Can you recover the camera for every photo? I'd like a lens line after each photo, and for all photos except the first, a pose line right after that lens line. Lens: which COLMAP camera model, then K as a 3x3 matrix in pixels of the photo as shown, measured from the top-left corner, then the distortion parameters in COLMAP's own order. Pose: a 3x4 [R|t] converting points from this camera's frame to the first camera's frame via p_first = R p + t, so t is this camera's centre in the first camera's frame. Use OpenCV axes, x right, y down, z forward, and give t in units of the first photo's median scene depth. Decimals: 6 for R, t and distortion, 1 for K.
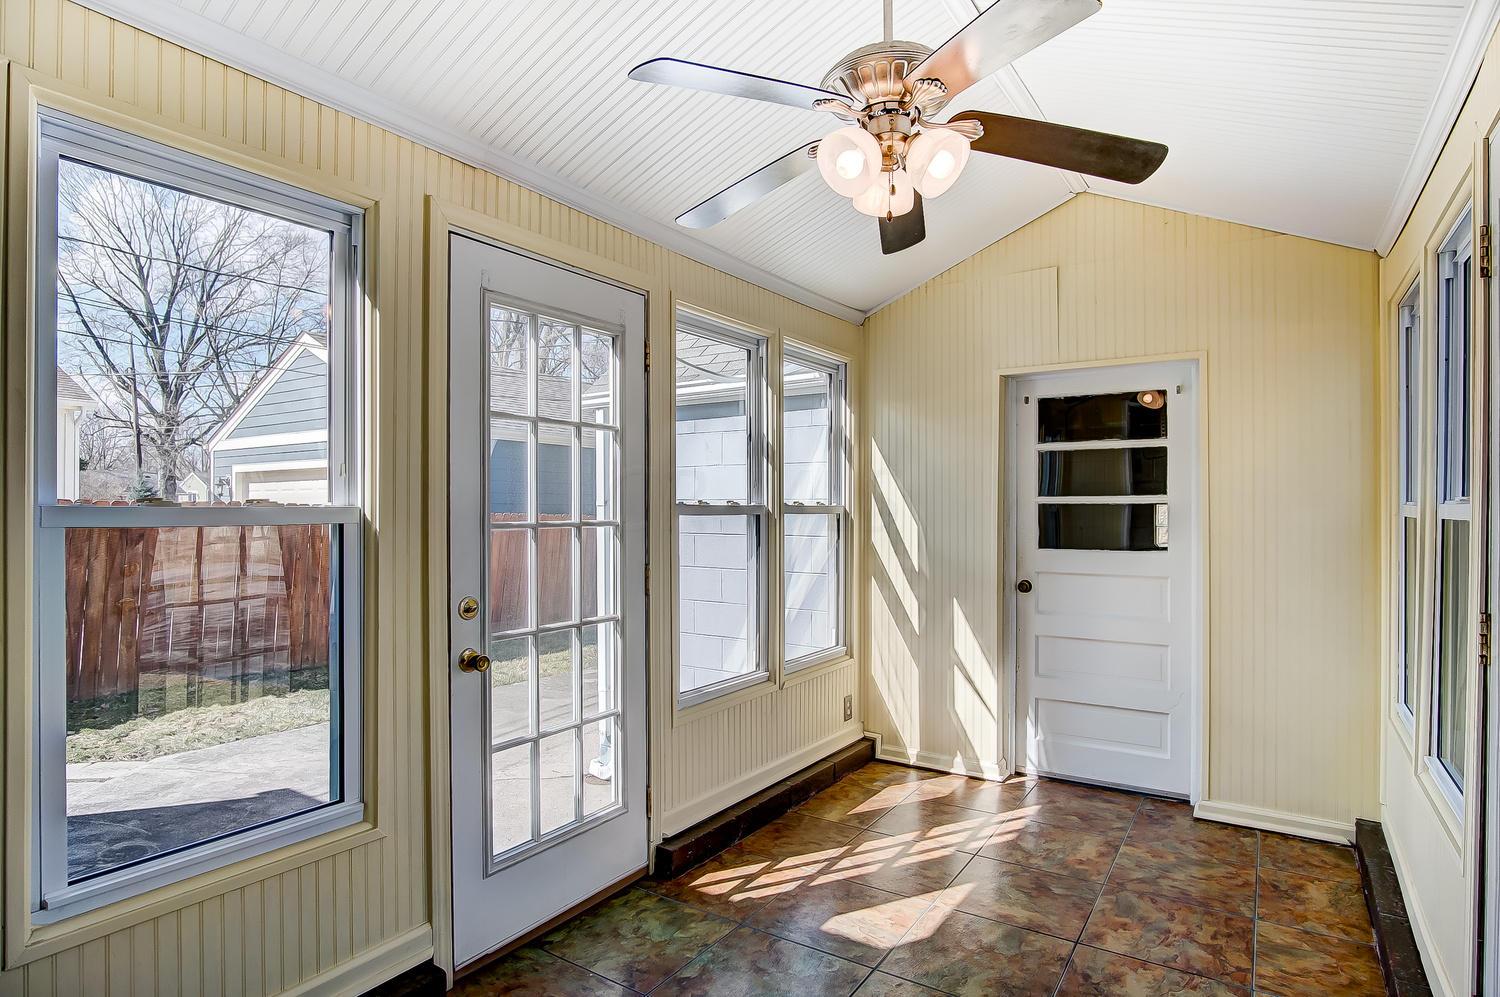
lens RADIAL K [[806.3, 0, 755.5], [0, 806.3, 501.0], [0, 0, 1]] dist [0.002470, 0.000593]
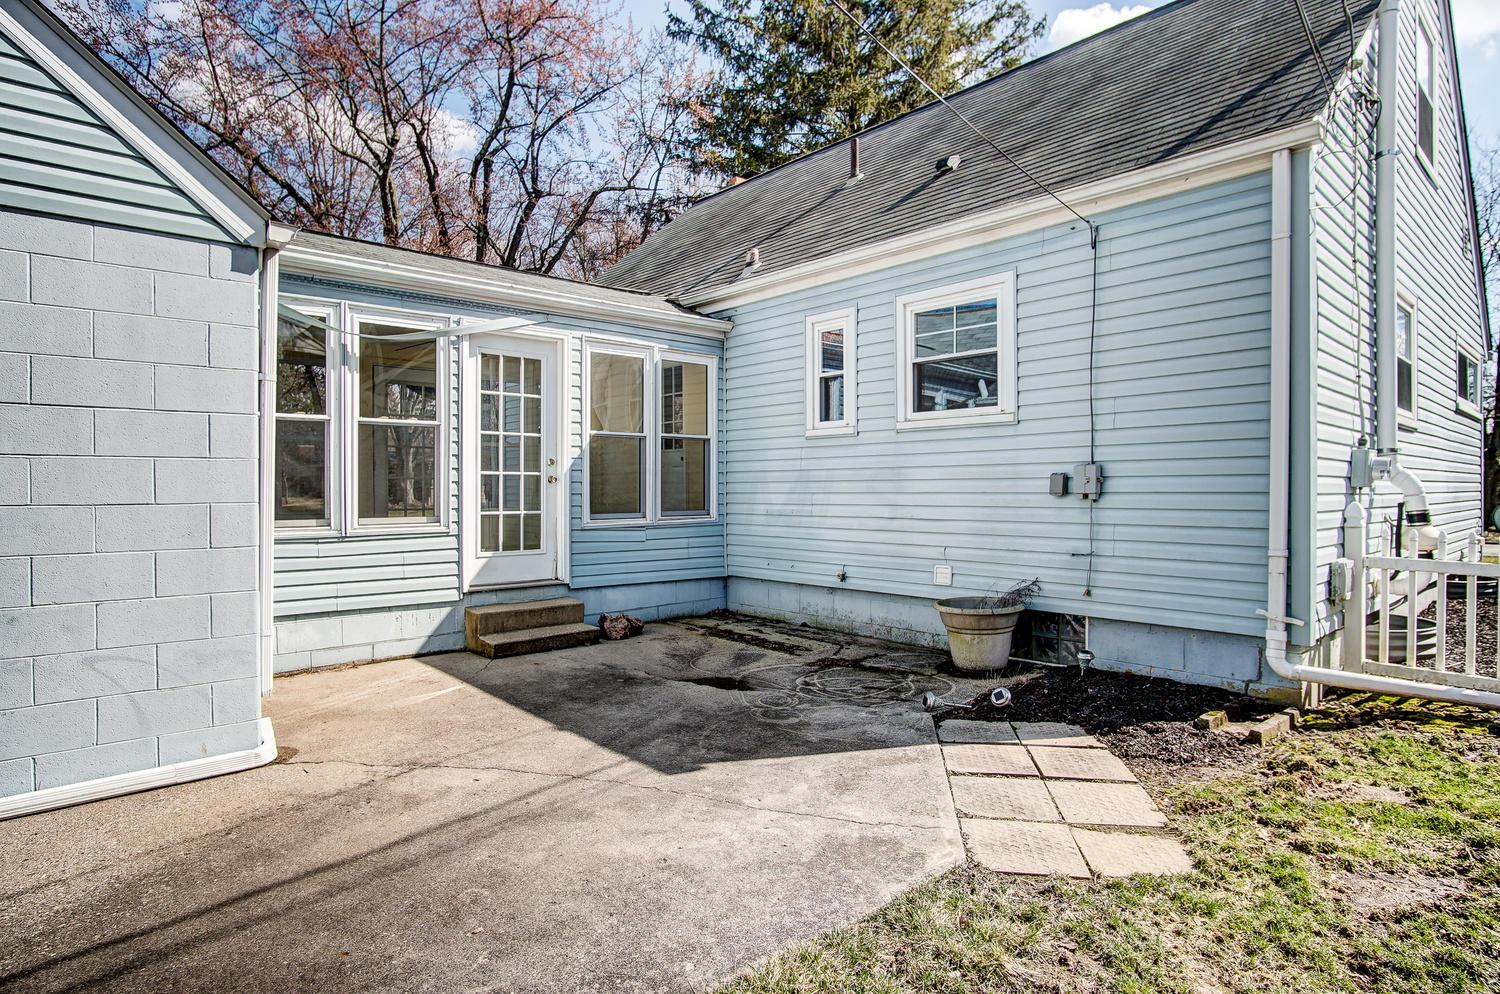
lens RADIAL K [[806.3, 0, 747.1], [0, 806.3, 490.4], [0, 0, 1]] dist [0.002470, 0.000593]
pose [[-0.967952, -0.000583, 0.251135, -0.136165], [0.001374, 0.999970, 0.007617, 0.018312], [-0.251132, 0.007718, -0.967922, 0.274743]]
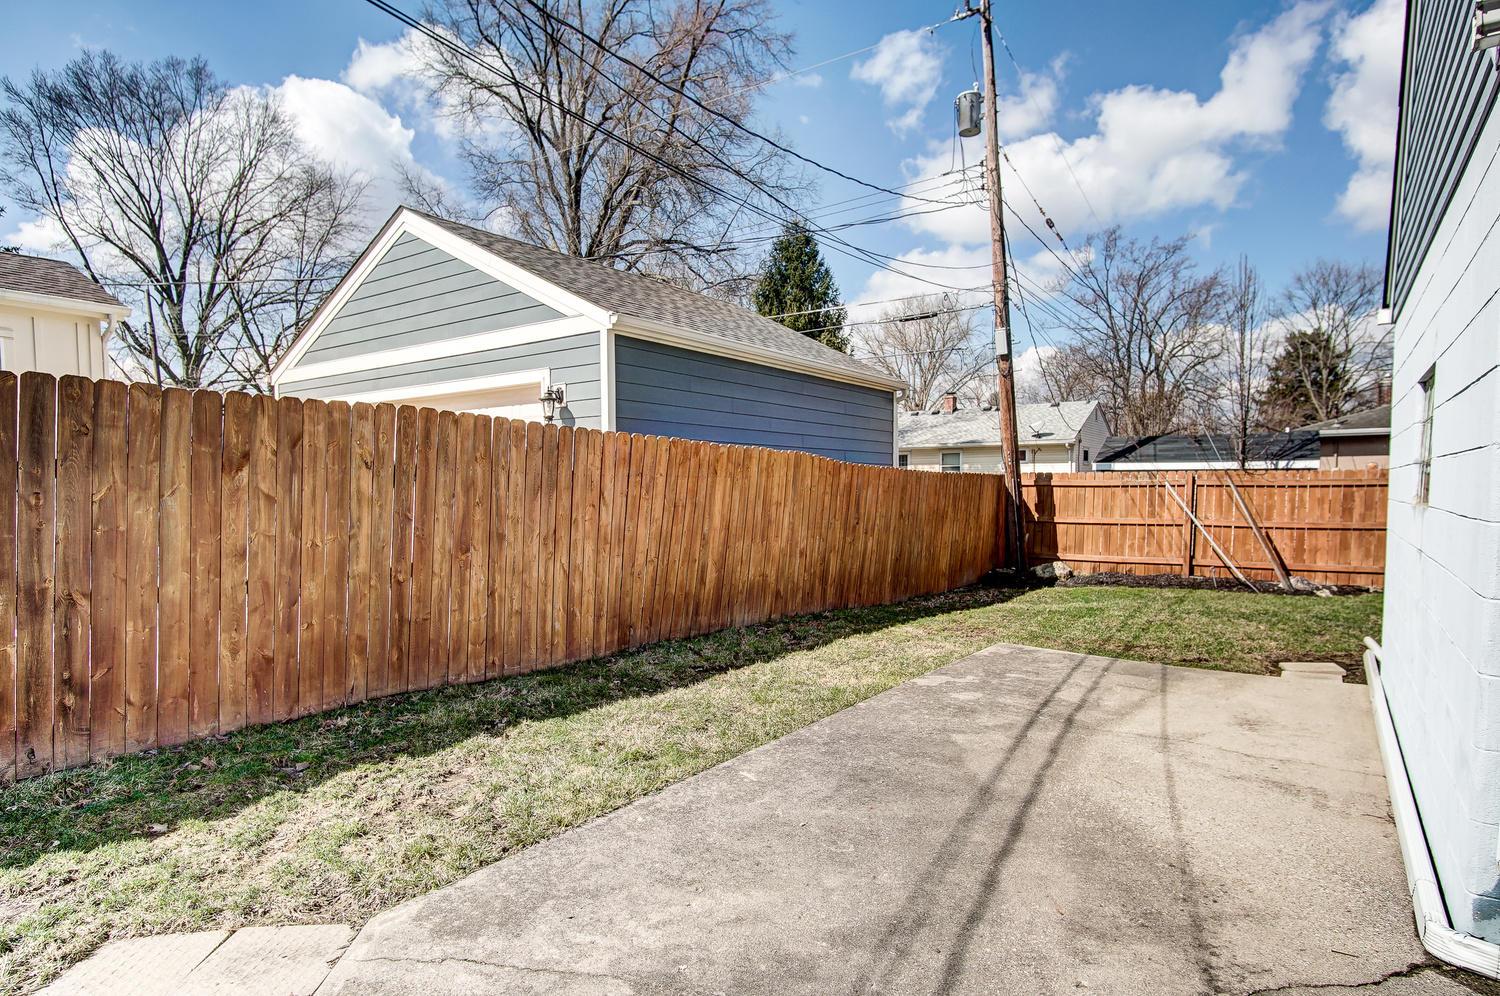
lens RADIAL K [[806.3, 0, 727.2], [0, 806.3, 528.7], [0, 0, 1]] dist [0.002470, 0.000593]
pose [[0.999384, -0.012073, -0.032941, -0.098740], [0.013924, 0.998302, 0.056557, 0.016253], [0.032202, -0.056981, 0.997856, 0.108237]]
